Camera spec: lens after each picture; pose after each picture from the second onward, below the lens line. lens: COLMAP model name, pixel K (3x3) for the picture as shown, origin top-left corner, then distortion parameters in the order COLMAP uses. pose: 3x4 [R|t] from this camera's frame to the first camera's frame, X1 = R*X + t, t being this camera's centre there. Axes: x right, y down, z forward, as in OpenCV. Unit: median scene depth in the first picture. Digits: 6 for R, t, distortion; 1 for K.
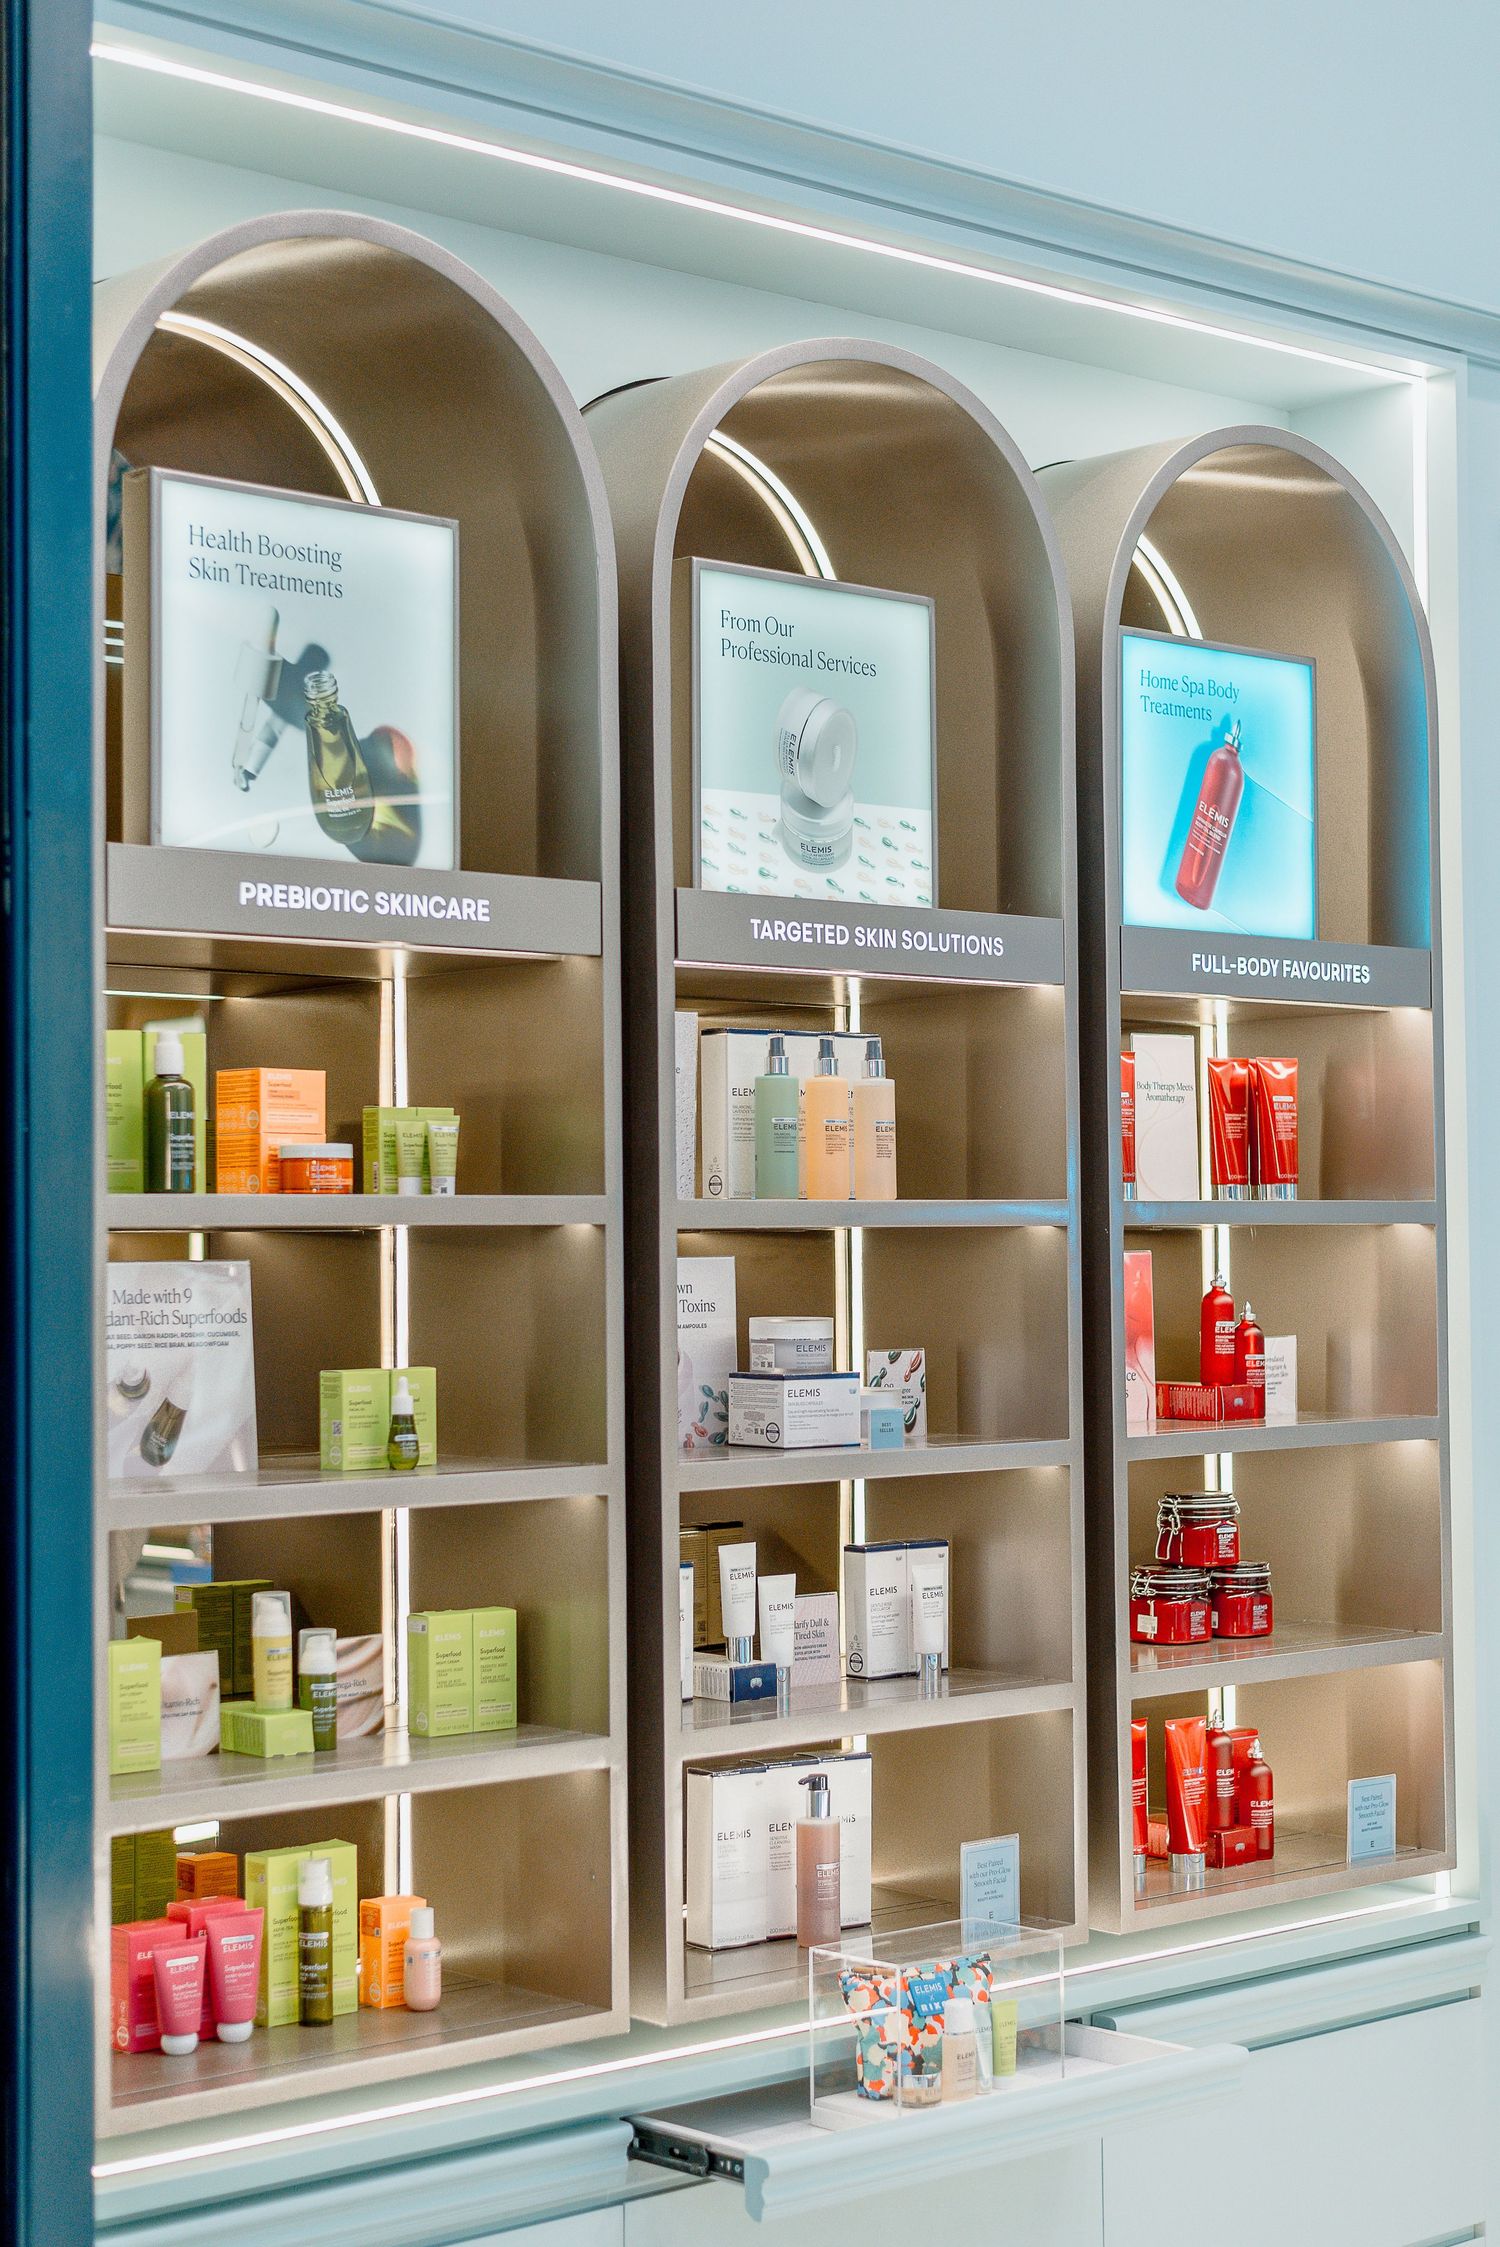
lens RADIAL K [[3554.9, 0, 750.0], [0, 3554.9, 1123.5], [0, 0, 1]] dist [-0.014676, -0.038045]
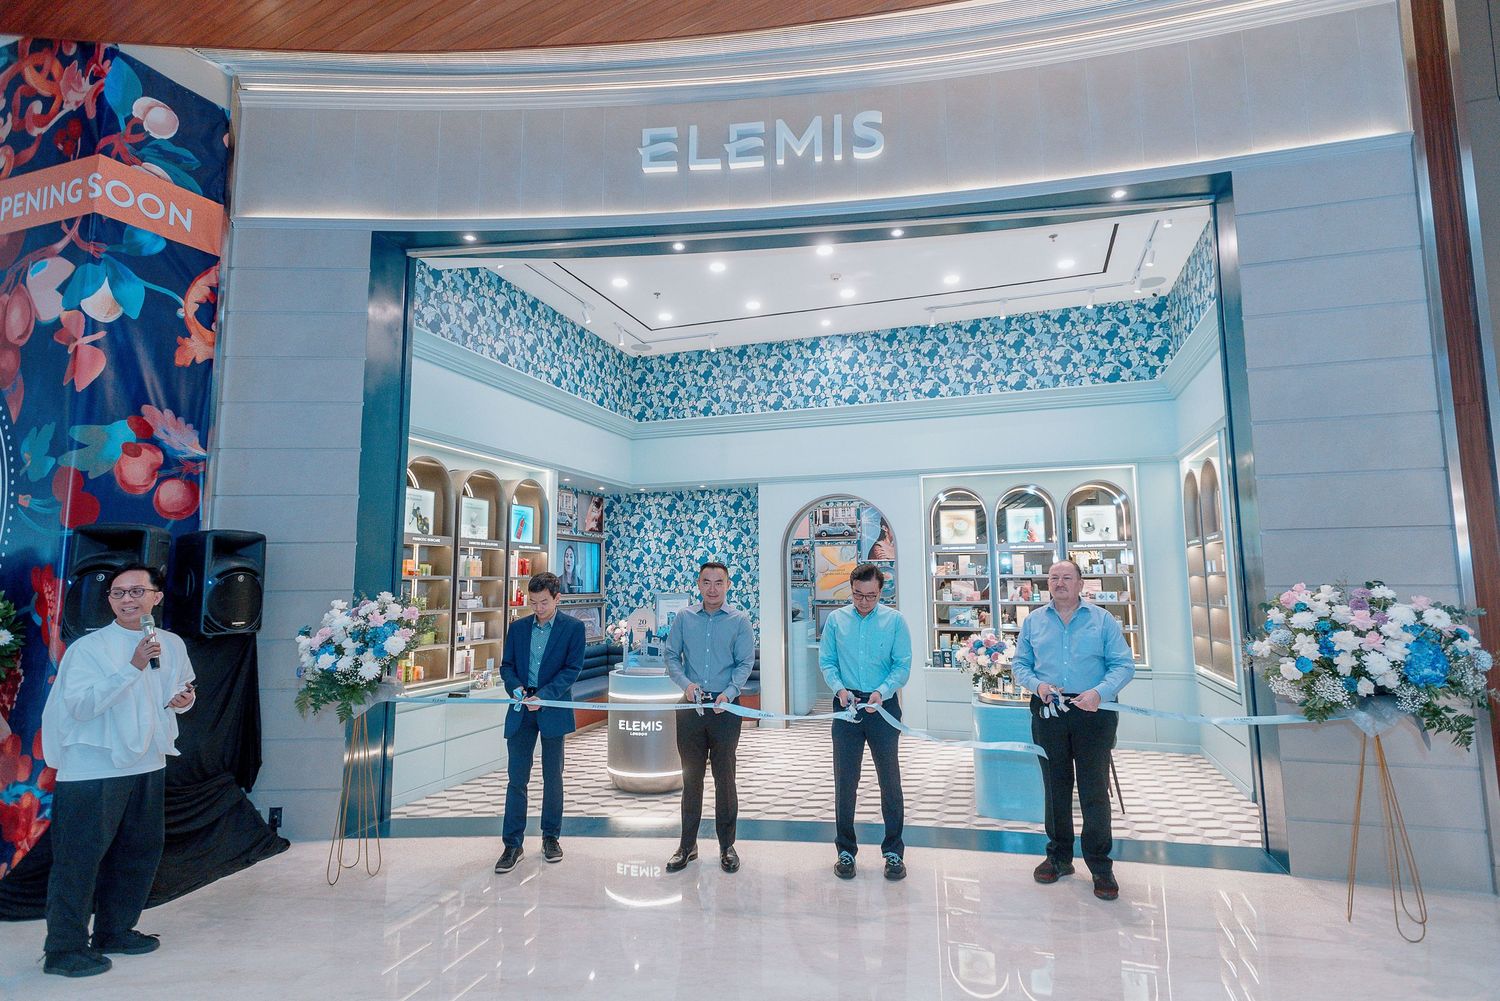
lens RADIAL K [[747.7, 0, 750.0], [0, 747.7, 500.5], [0, 0, 1]] dist [0.003876, 0.000232]
pose [[0.869353, 0.058056, 0.490770, -0.270796], [-0.018451, 0.996196, -0.085162, -0.016784], [-0.493847, 0.064981, 0.867117, -0.755867]]
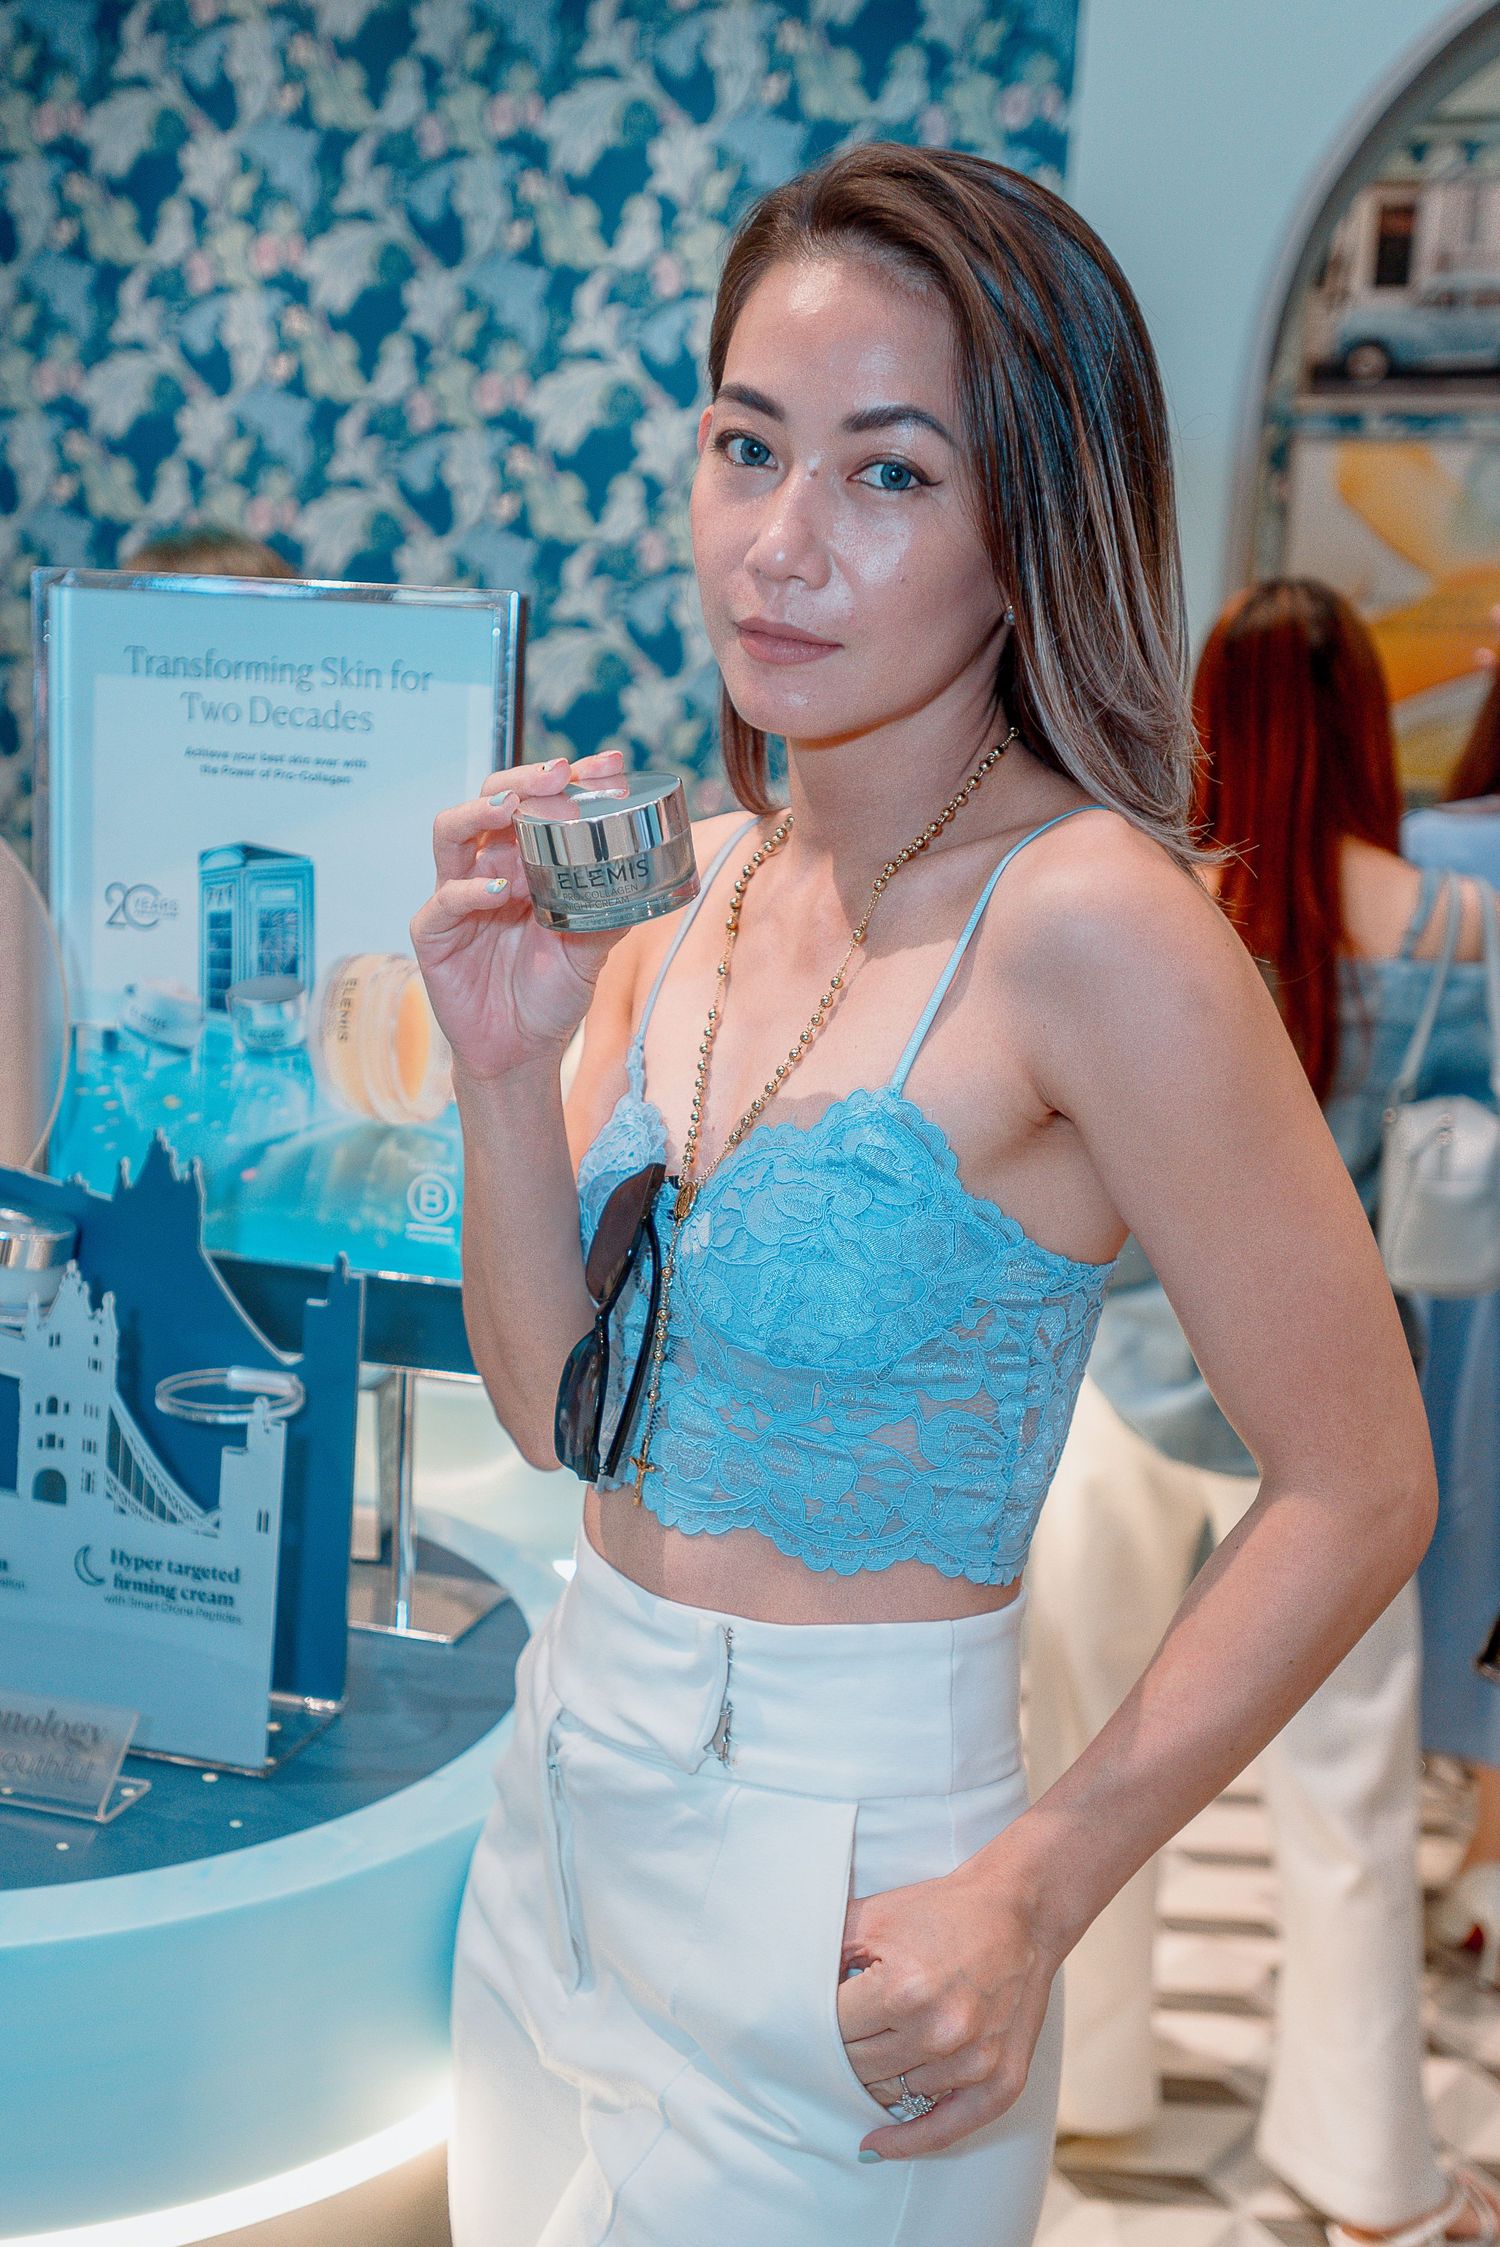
lens RADIAL K [[2499.8, 0, 750.0], [0, 2499.8, 1123.5], [0, 0, 1]] dist [0.068456, -0.003624]
pose [[0.859410, -0.033590, 0.510183, 0.251615], [-0.072809, 0.979630, 0.187146, 0.049840], [-0.506077, -0.197981, 0.839458, 0.359534]]
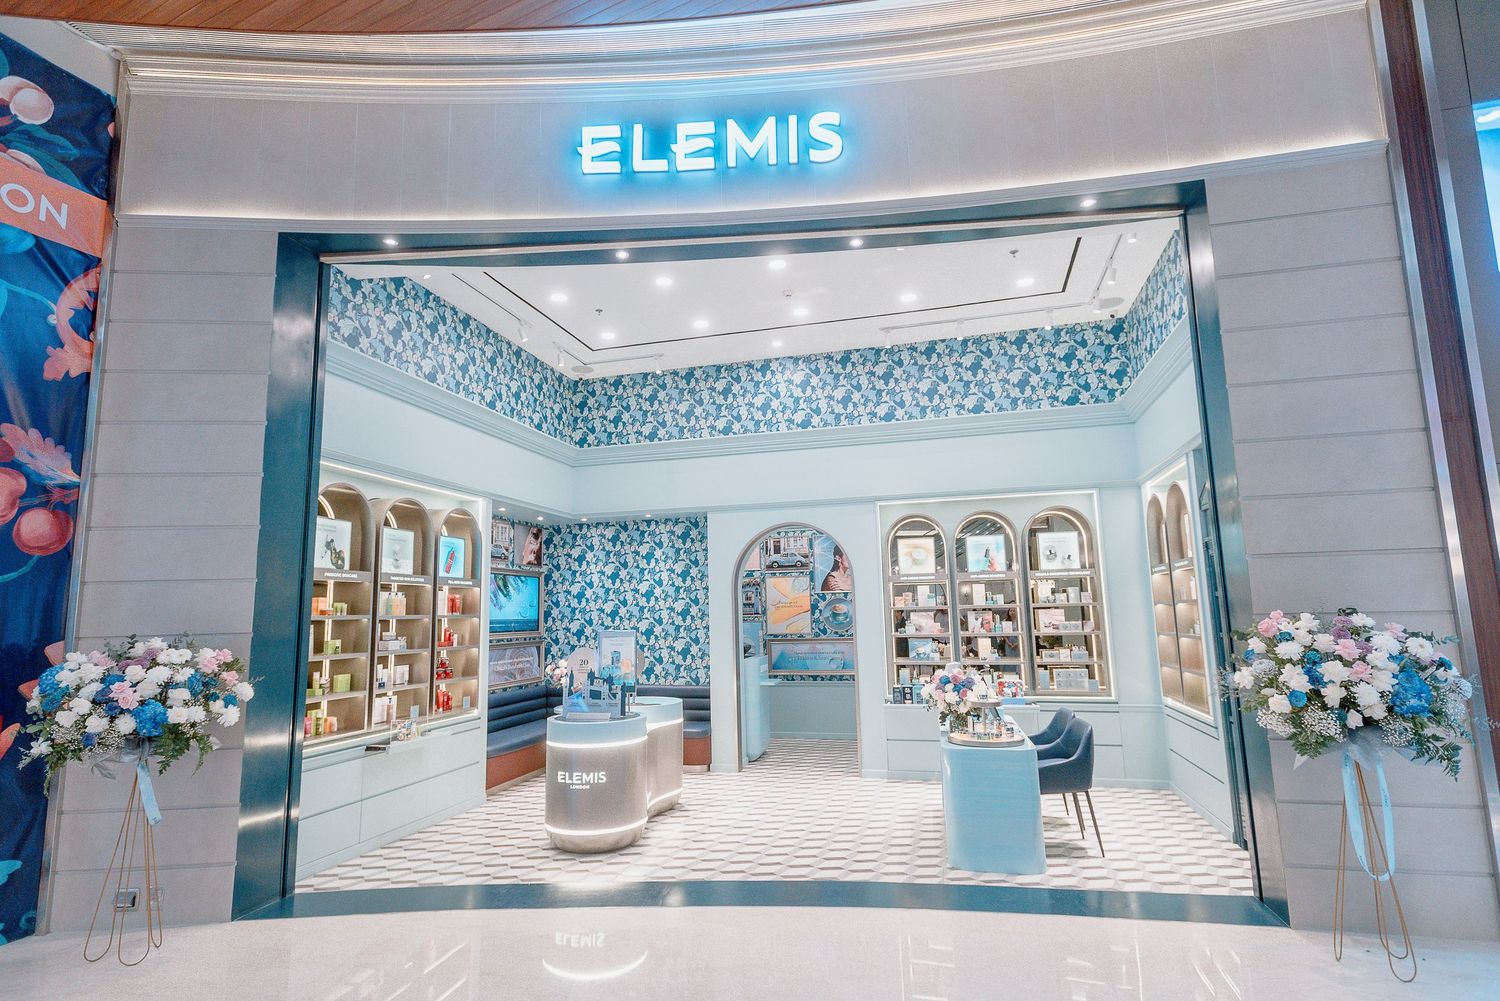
lens RADIAL K [[752.4, 0, 737.2], [0, 752.4, 512.1], [0, 0, 1]] dist [0.003376, -0.001352]
pose [[0.840974, 0.065802, 0.537060, -0.230254], [-0.005728, 0.993605, -0.112770, -0.018337], [-0.541045, 0.091760, 0.835973, -0.663329]]
